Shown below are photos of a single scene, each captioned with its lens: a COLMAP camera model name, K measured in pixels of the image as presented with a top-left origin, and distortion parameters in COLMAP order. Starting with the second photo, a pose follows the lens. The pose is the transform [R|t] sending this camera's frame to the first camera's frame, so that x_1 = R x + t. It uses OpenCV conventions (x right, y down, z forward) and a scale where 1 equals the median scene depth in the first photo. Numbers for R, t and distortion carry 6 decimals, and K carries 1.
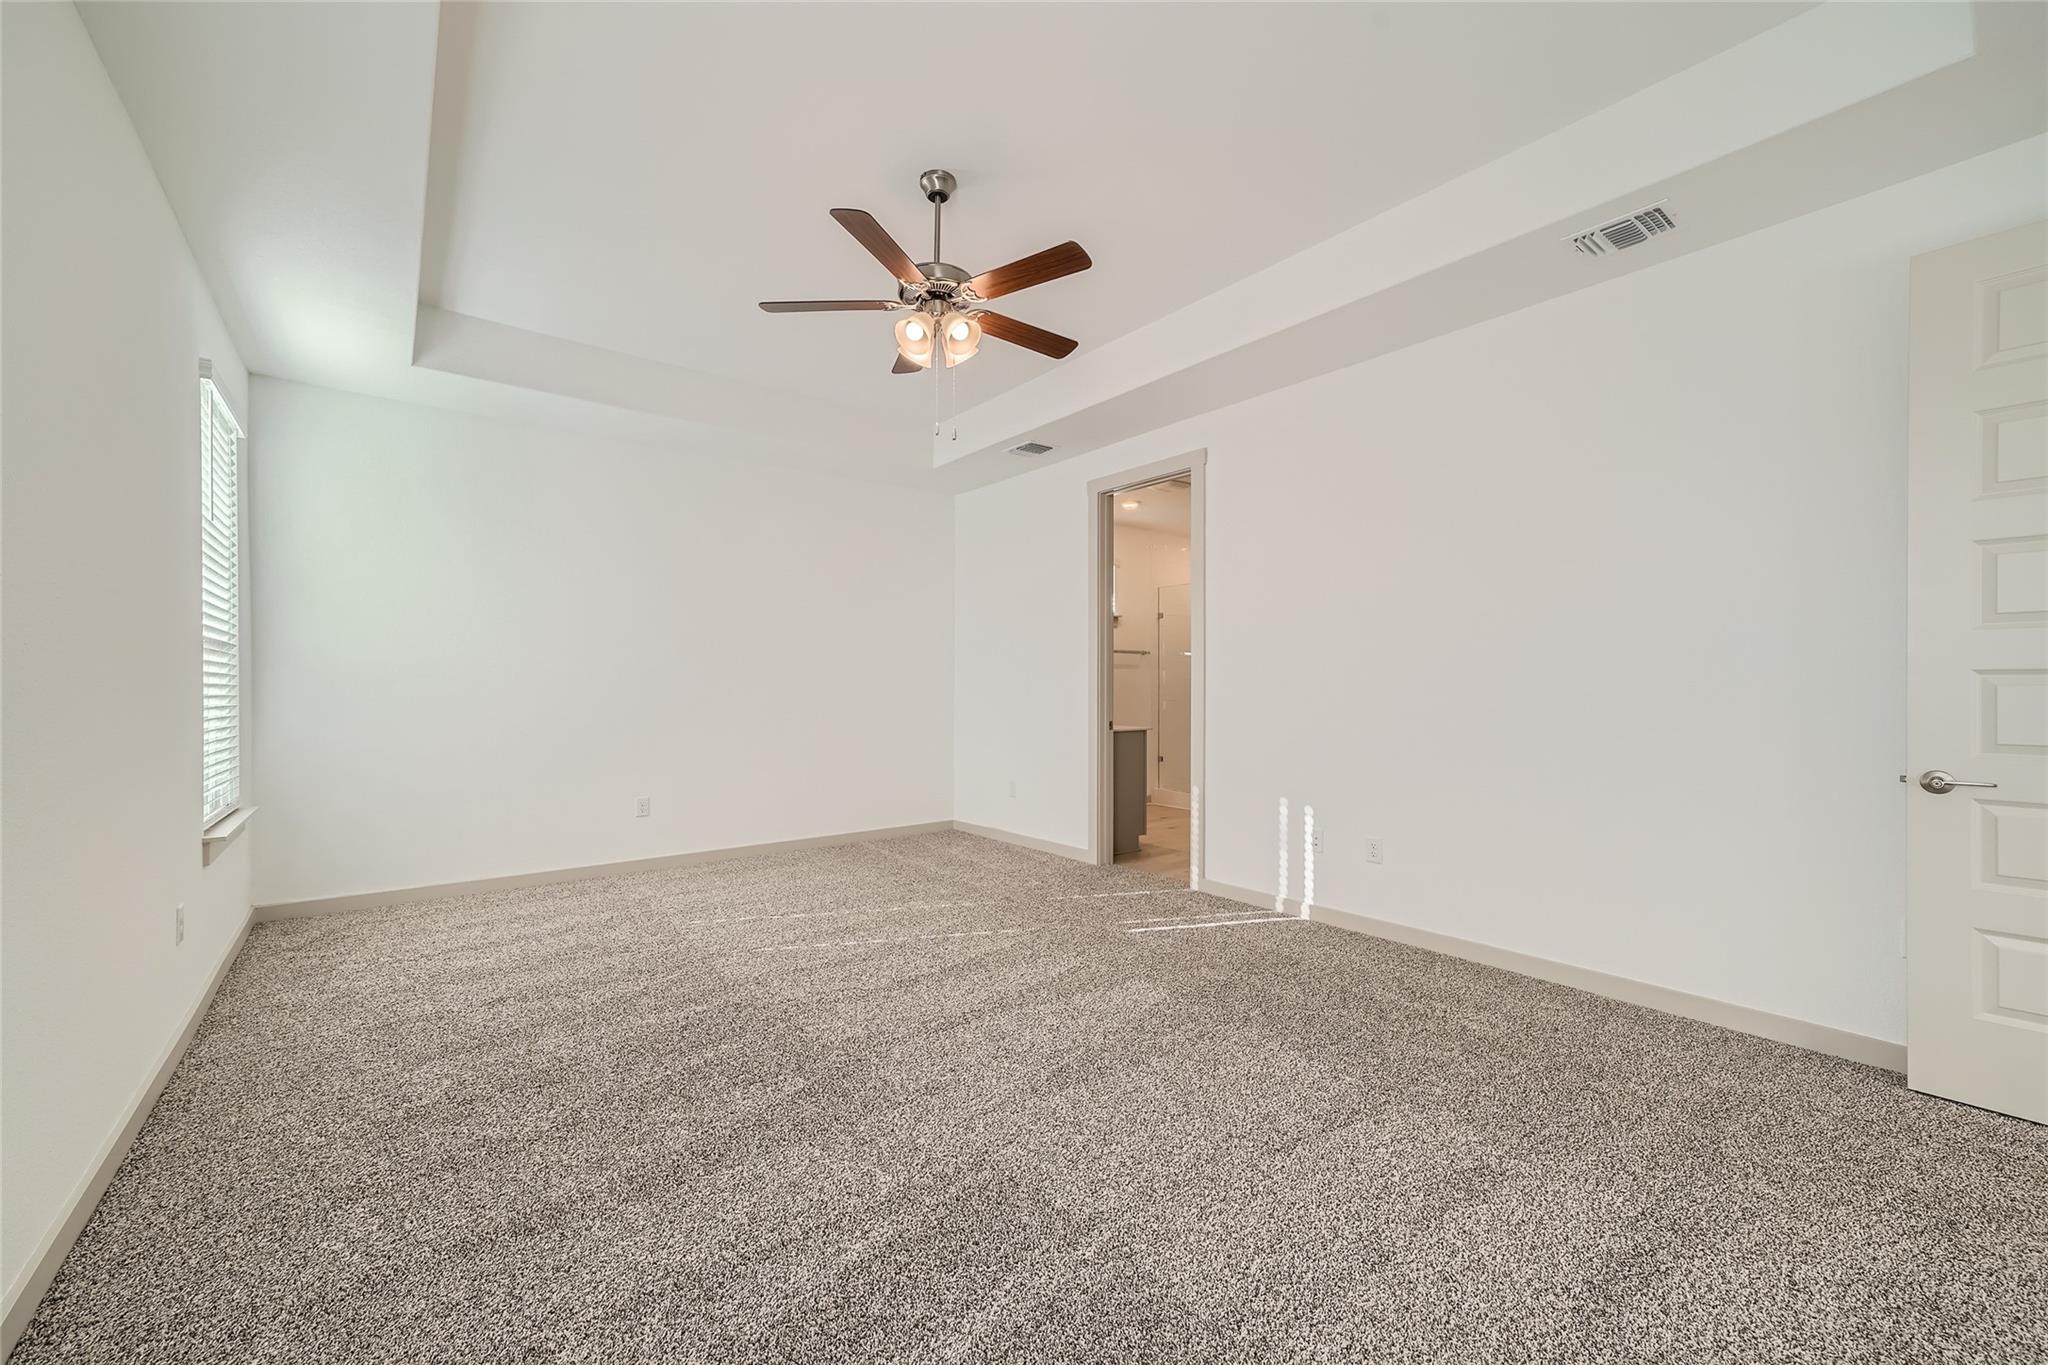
lens RADIAL K [[822.3, 0, 1023.5], [0, 822.3, 692.7], [0, 0, 1]] dist [0.002341, 0.000362]
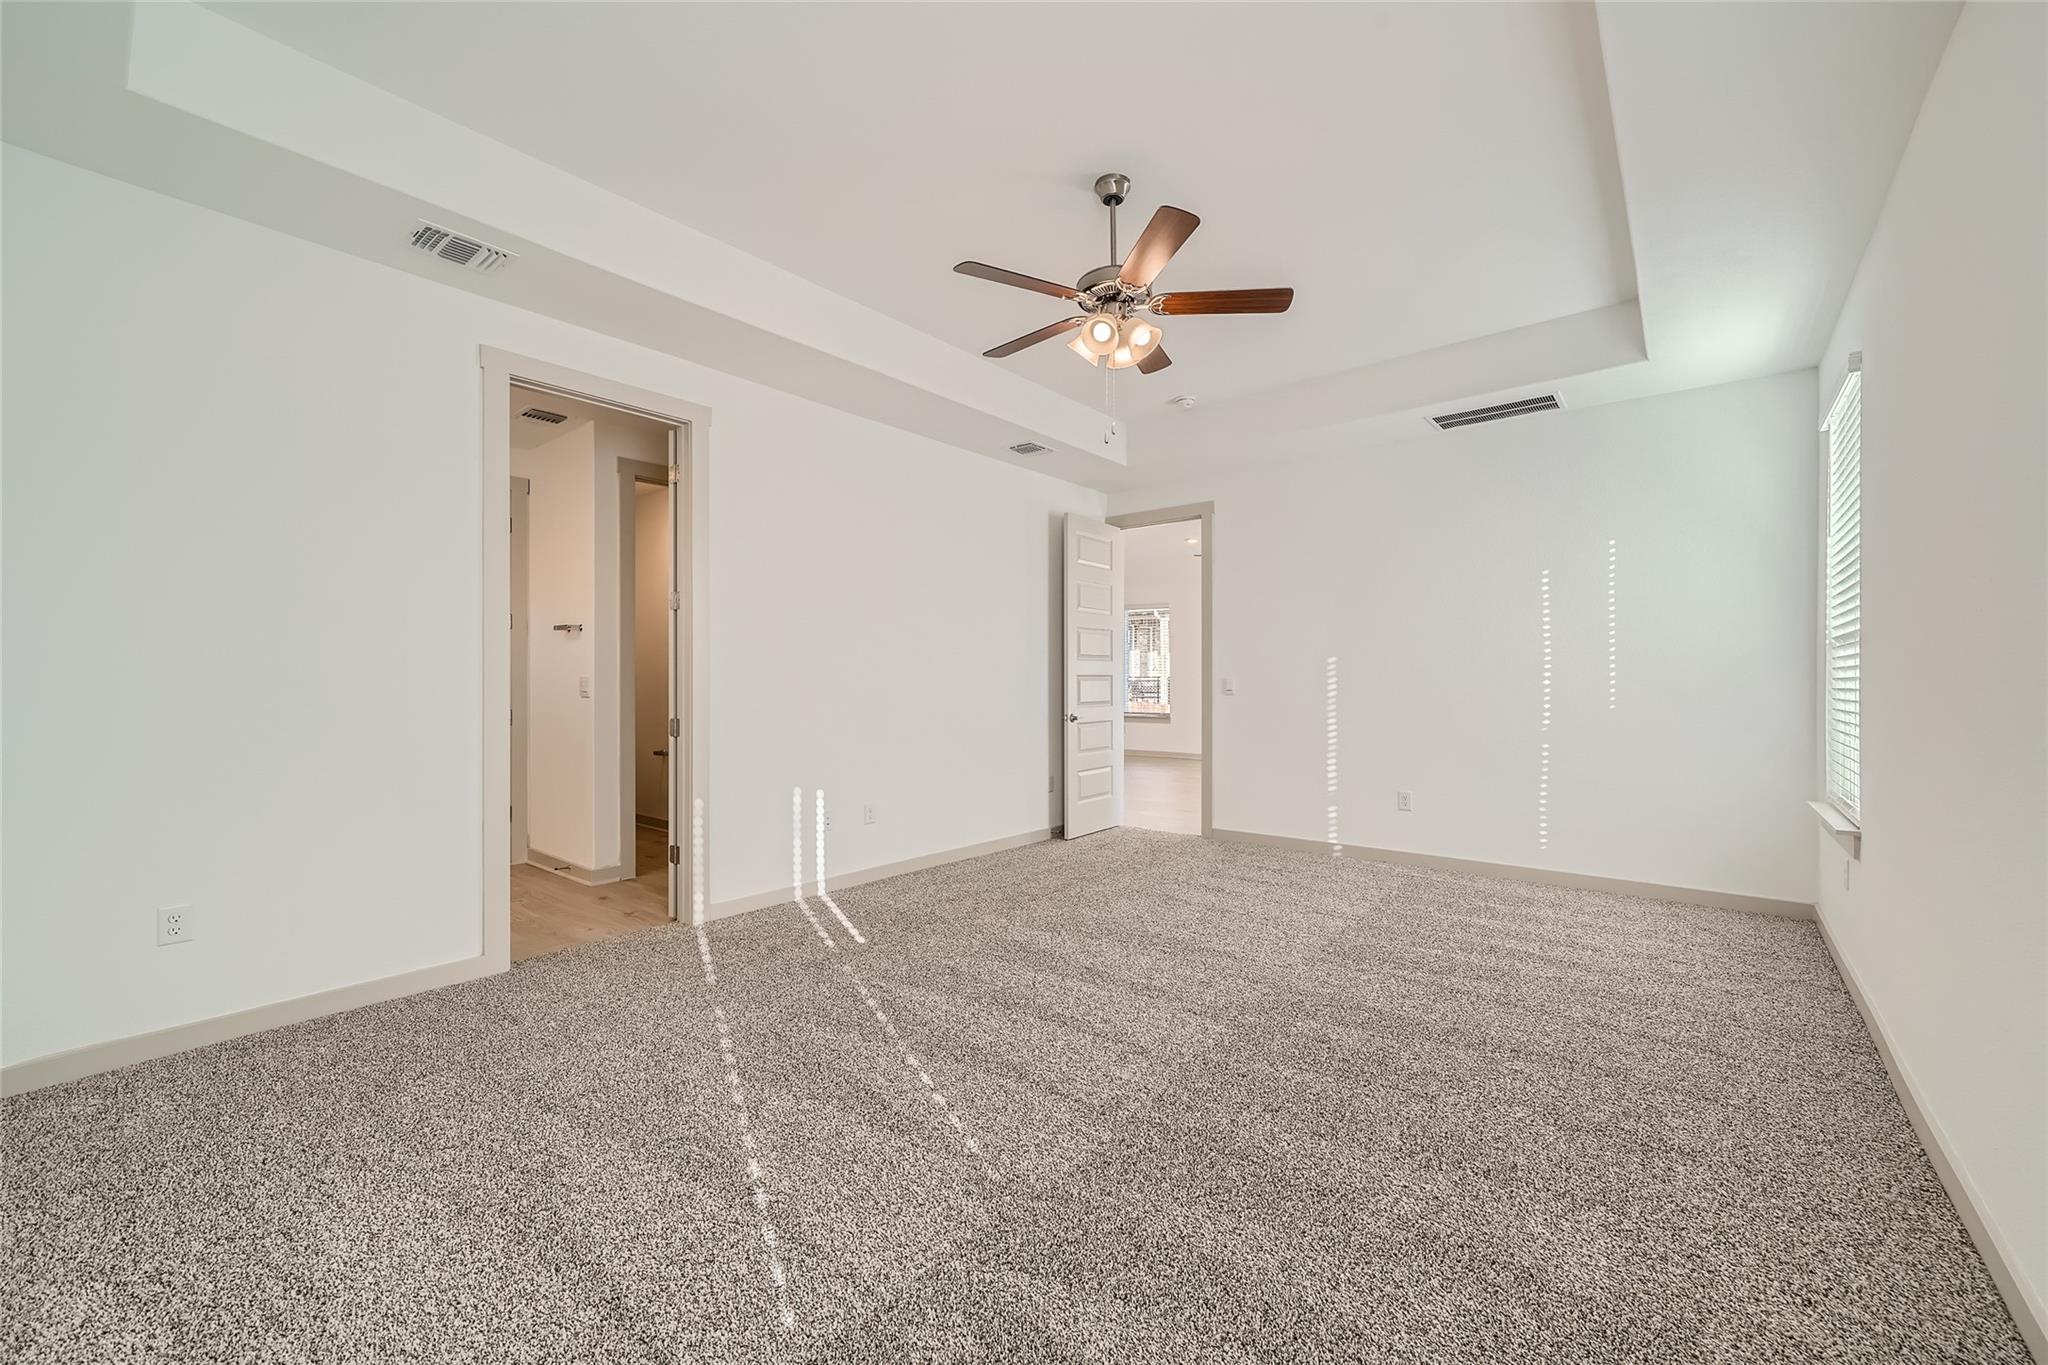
lens RADIAL K [[798.6, 0, 1024.0], [0, 798.6, 682.5], [0, 0, 1]] dist [0.002058, 0.000140]
pose [[-0.216762, 0.004802, 0.976213, -0.744106], [0.010960, 0.999937, -0.002485, 0.000170], [-0.976163, 0.010161, -0.216801, 0.950533]]
